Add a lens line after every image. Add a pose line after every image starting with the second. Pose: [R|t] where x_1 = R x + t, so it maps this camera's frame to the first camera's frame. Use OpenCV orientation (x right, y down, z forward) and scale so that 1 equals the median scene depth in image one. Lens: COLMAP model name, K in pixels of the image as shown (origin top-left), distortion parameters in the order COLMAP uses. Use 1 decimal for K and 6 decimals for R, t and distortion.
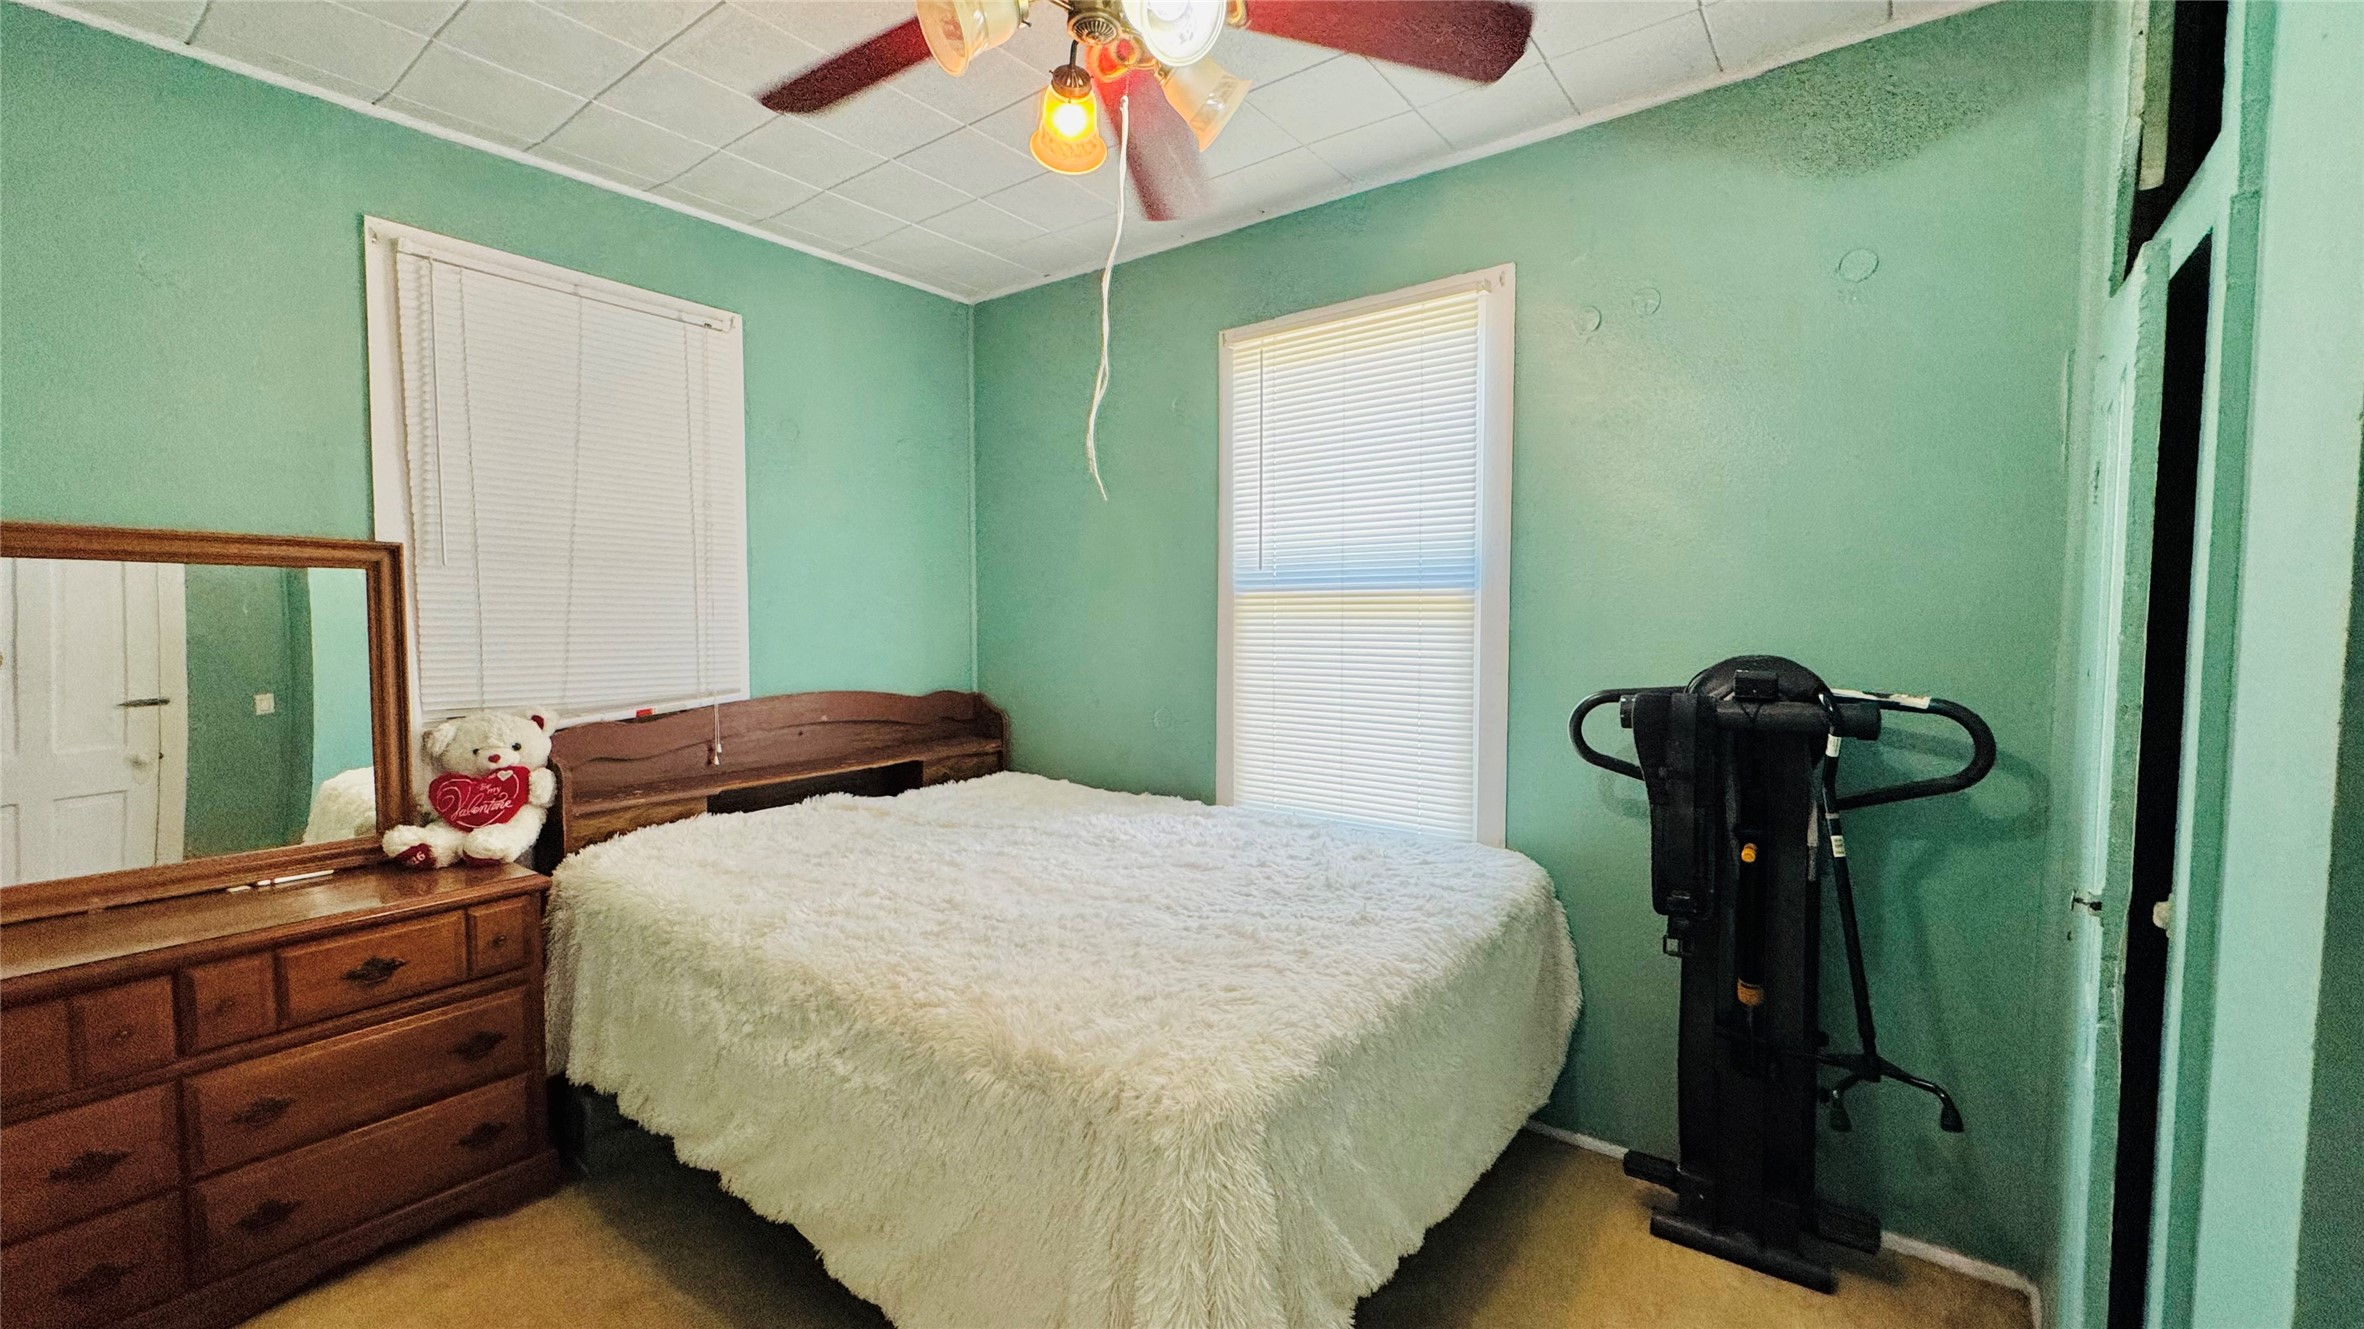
lens RADIAL K [[951.4, 0, 1175.7], [0, 951.4, 662.4], [0, 0, 1]] dist [0.003012, 0.000090]
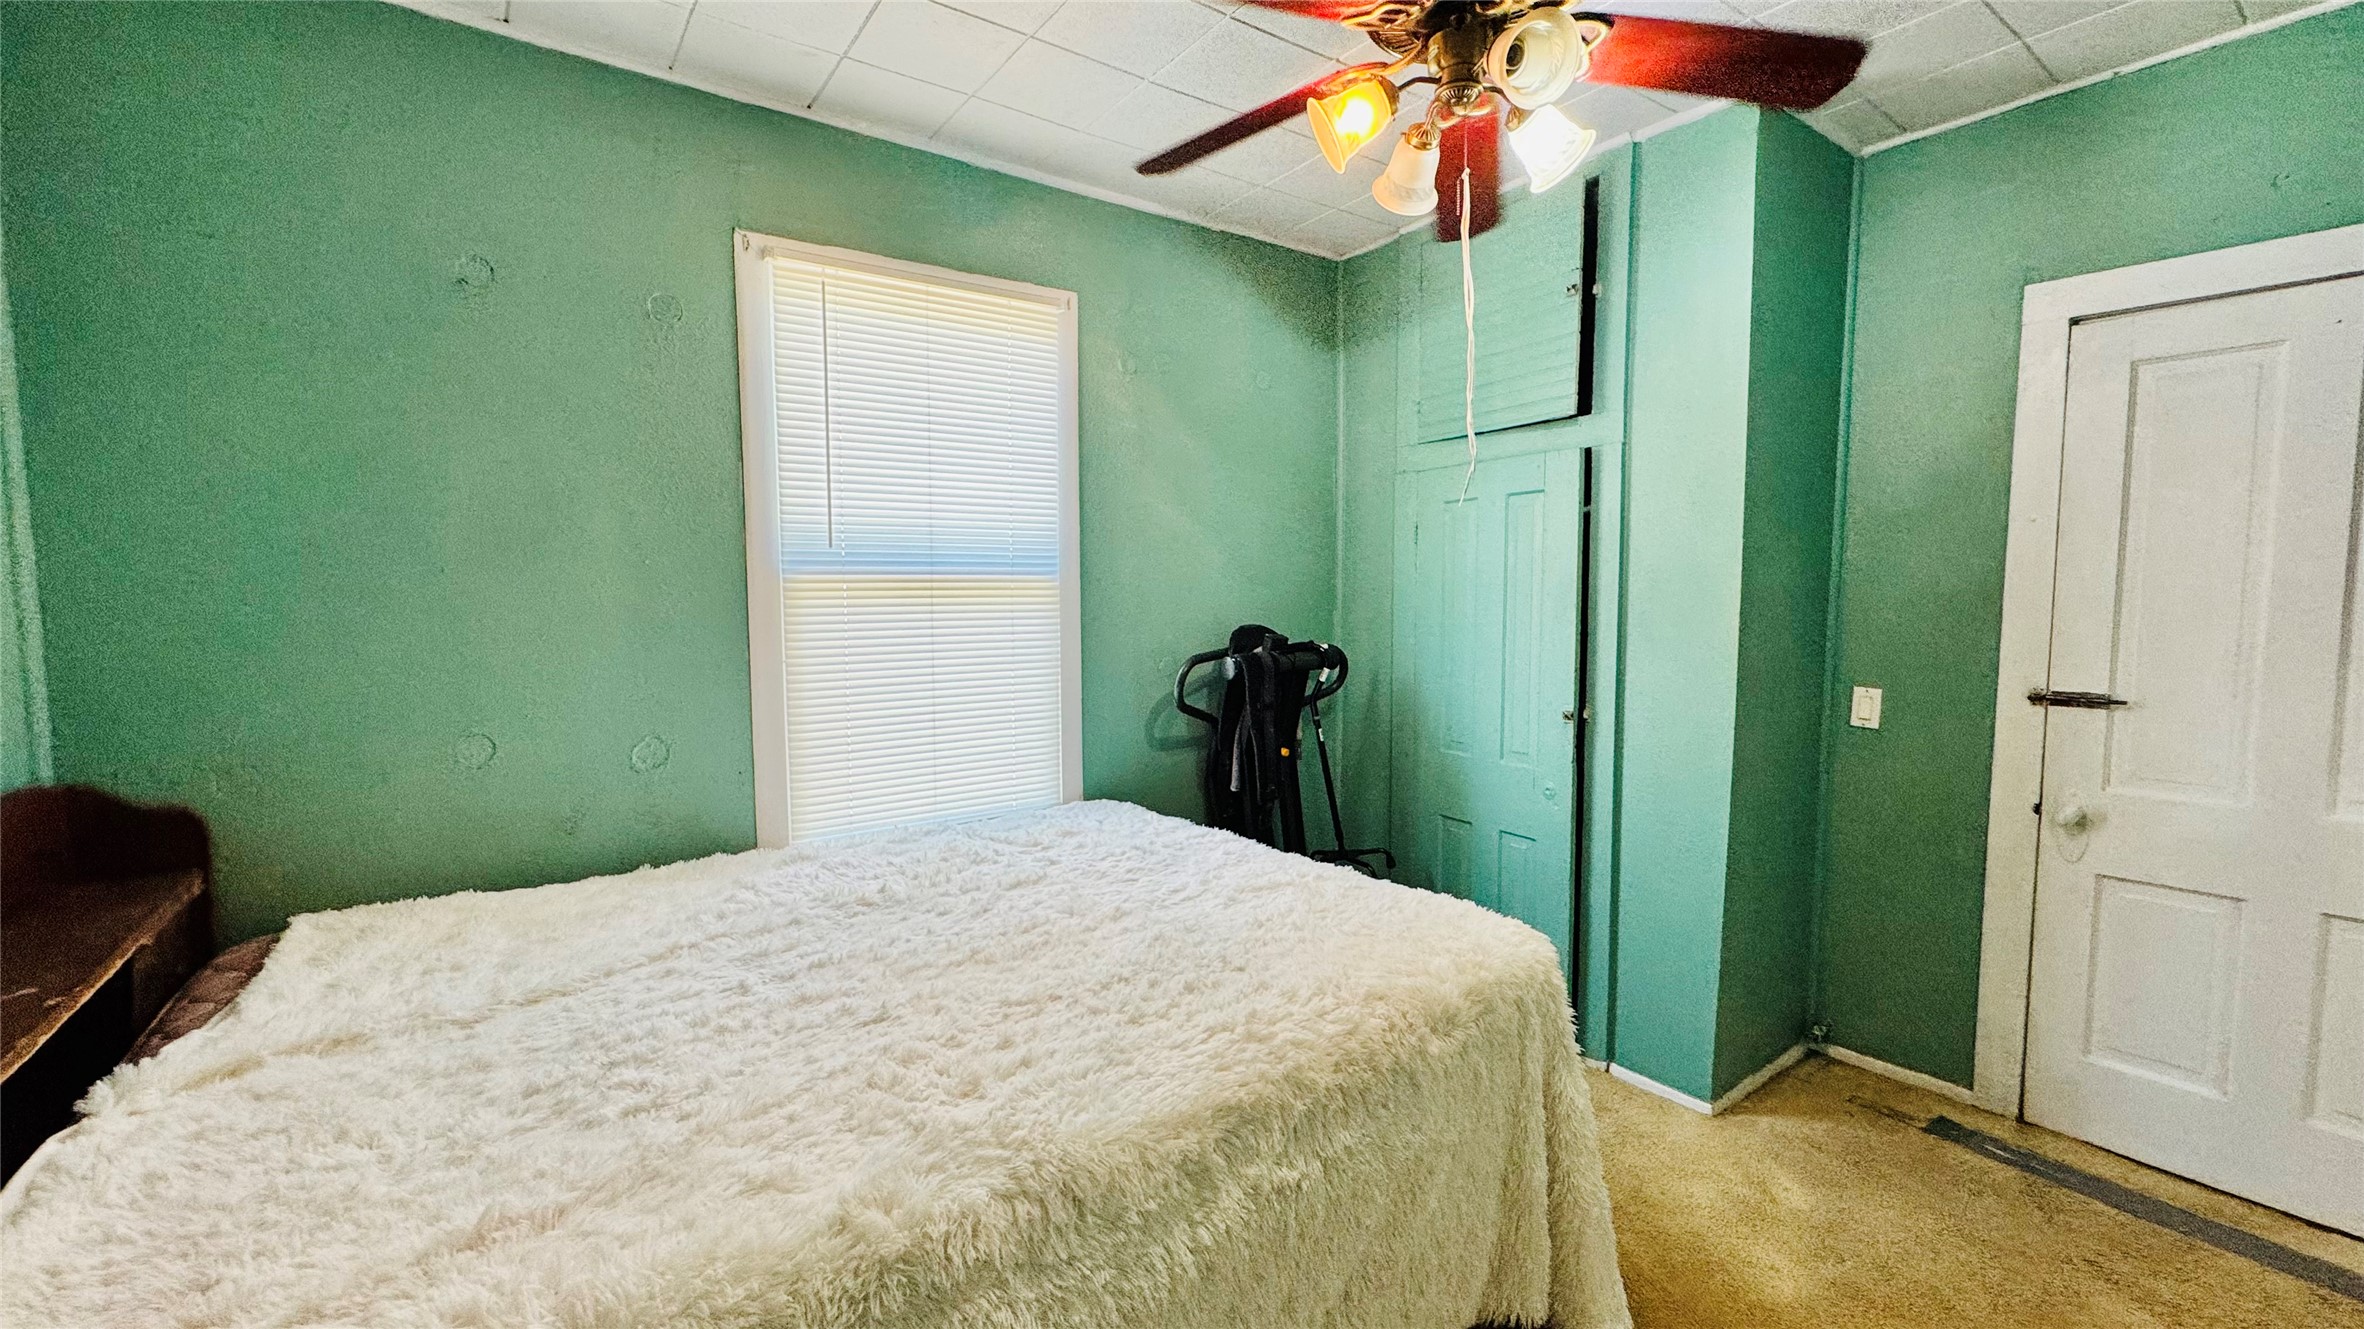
lens RADIAL K [[951.4, 0, 1175.0], [0, 951.4, 663.1], [0, 0, 1]] dist [0.003012, 0.000090]
pose [[0.293572, -0.072078, 0.953216, -0.735142], [0.057381, 0.996684, 0.057693, -0.033888], [-0.954213, 0.037760, 0.296734, 0.558354]]
